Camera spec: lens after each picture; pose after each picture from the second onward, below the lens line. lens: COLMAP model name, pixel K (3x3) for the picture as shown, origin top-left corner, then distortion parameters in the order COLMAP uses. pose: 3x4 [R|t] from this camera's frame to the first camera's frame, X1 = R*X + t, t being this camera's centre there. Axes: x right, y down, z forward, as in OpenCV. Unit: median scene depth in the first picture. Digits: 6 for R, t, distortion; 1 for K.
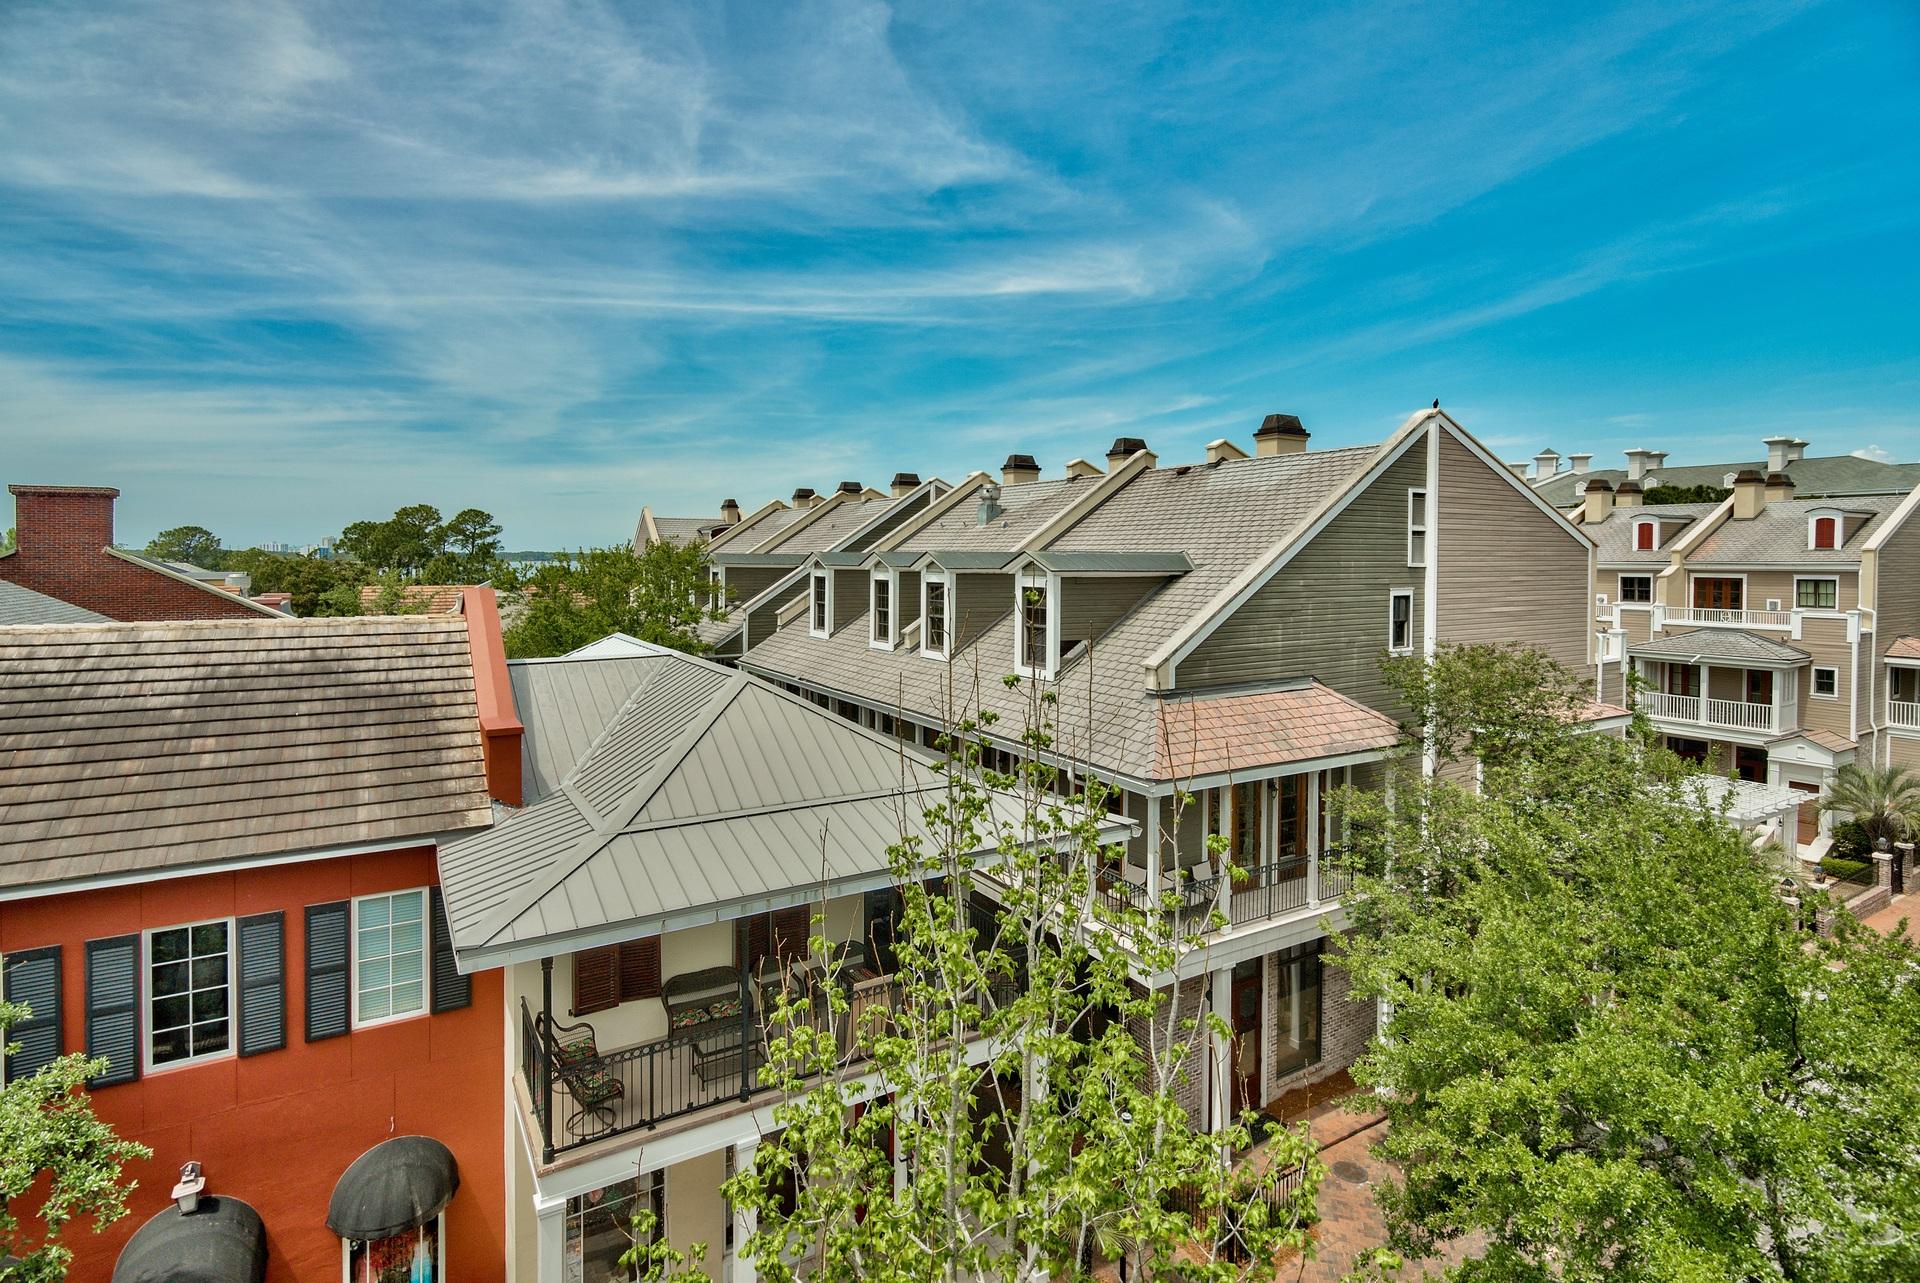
lens RADIAL K [[934.0, 0, 942.7], [0, 934.0, 574.1], [0, 0, 1]] dist [0.004634, -0.000068]
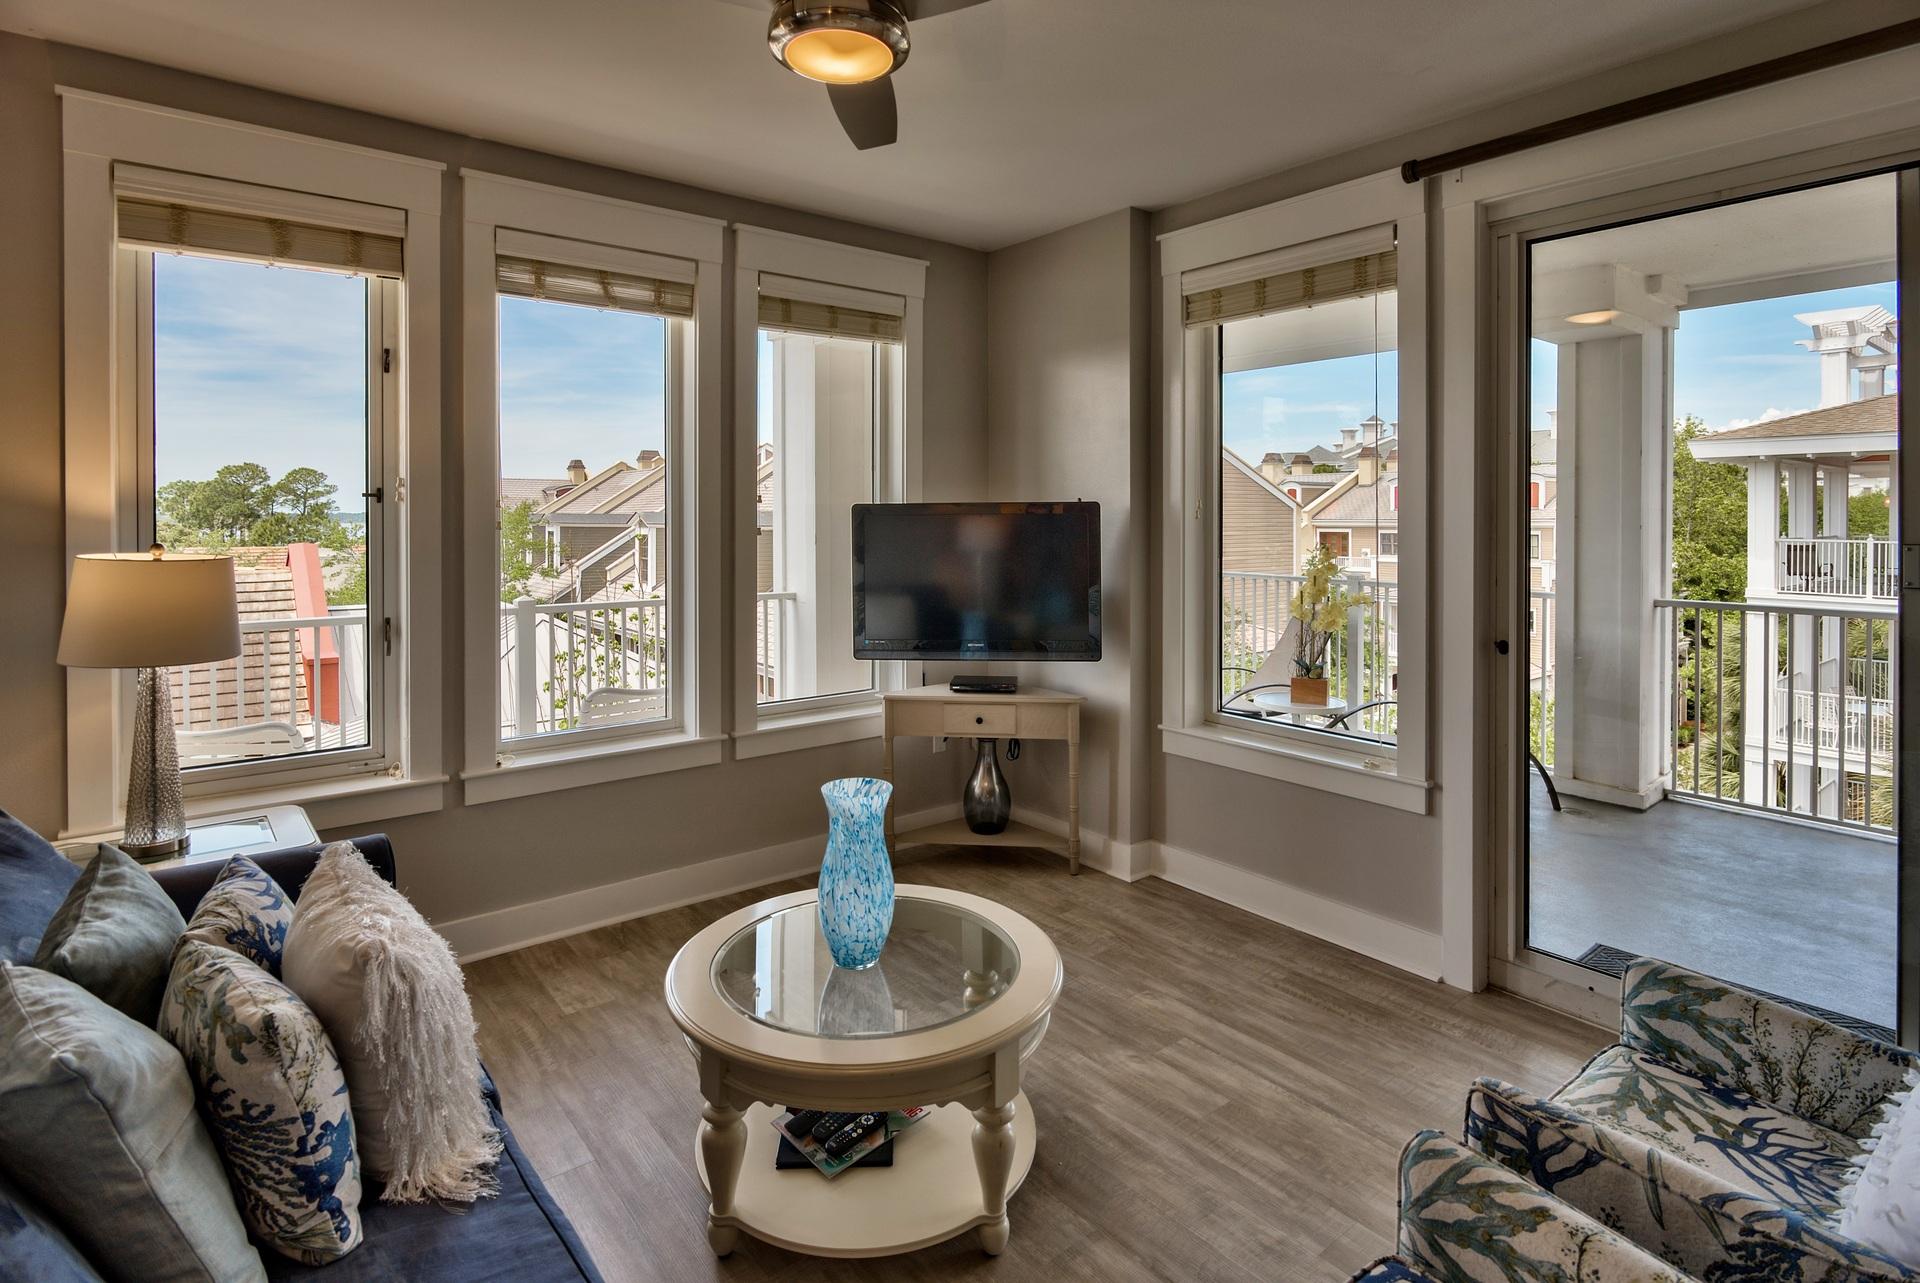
lens RADIAL K [[960.8, 0, 932.2], [0, 960.8, 523.1], [0, 0, 1]] dist [0.000615, -0.000004]
pose [[0.993772, -0.002455, 0.111404, 0.092726], [0.003814, 0.999921, -0.011991, 0.004974], [-0.111366, 0.012341, 0.993703, -0.170933]]
